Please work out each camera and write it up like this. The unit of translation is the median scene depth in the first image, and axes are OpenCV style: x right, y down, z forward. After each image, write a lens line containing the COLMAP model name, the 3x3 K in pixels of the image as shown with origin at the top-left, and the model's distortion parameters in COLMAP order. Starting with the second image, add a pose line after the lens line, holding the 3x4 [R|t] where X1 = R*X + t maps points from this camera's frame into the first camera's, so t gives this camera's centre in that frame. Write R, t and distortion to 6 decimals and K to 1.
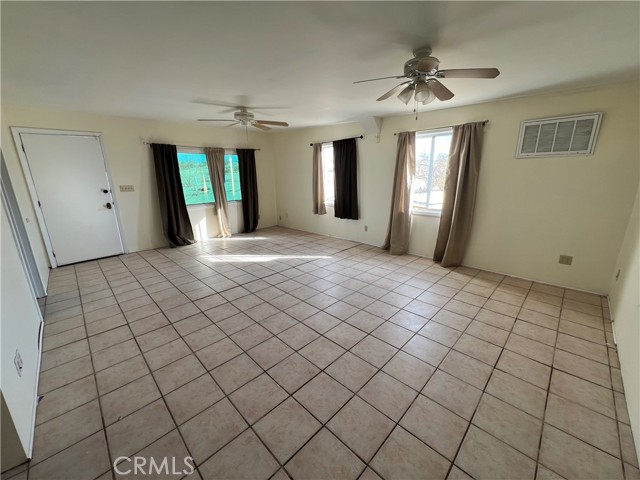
lens RADIAL K [[255.4, 0, 320.2], [0, 255.4, 240.4], [0, 0, 1]] dist [0.001610, -0.001129]
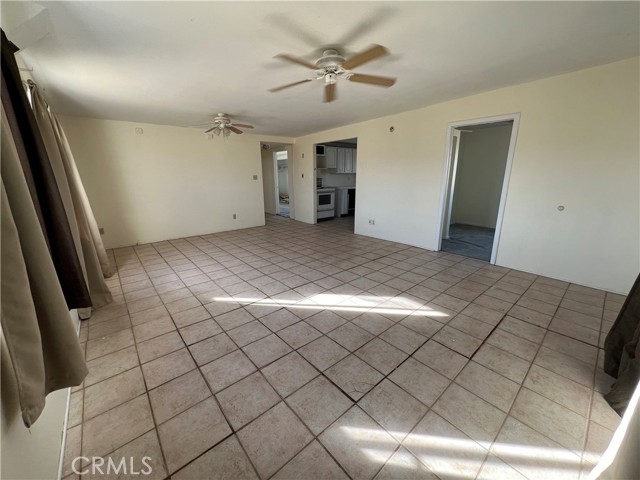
lens RADIAL K [[255.4, 0, 319.4], [0, 255.4, 239.5], [0, 0, 1]] dist [0.001610, -0.001129]
pose [[-0.996851, 0.005642, 0.079099, -0.280946], [0.043276, 0.874548, 0.483004, -0.370050], [-0.066450, 0.484906, -0.872038, 1.536928]]
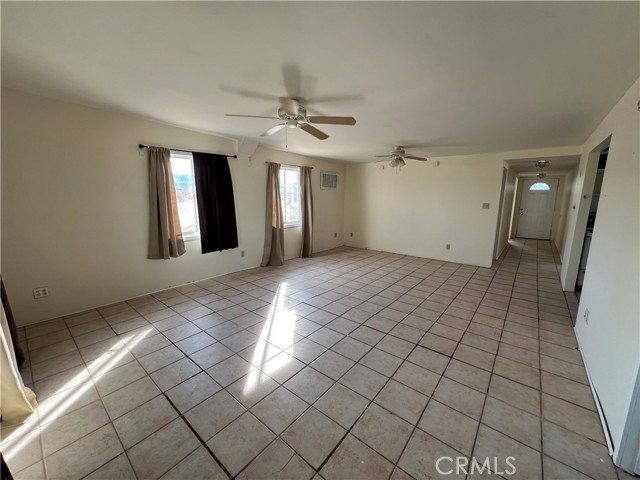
lens RADIAL K [[255.4, 0, 318.4], [0, 255.4, 240.1], [0, 0, 1]] dist [0.001610, -0.001129]
pose [[-0.088507, -0.157061, 0.983615, -0.918934], [0.247141, 0.953149, 0.174434, -0.230550], [-0.964929, 0.258530, -0.045544, 0.930612]]
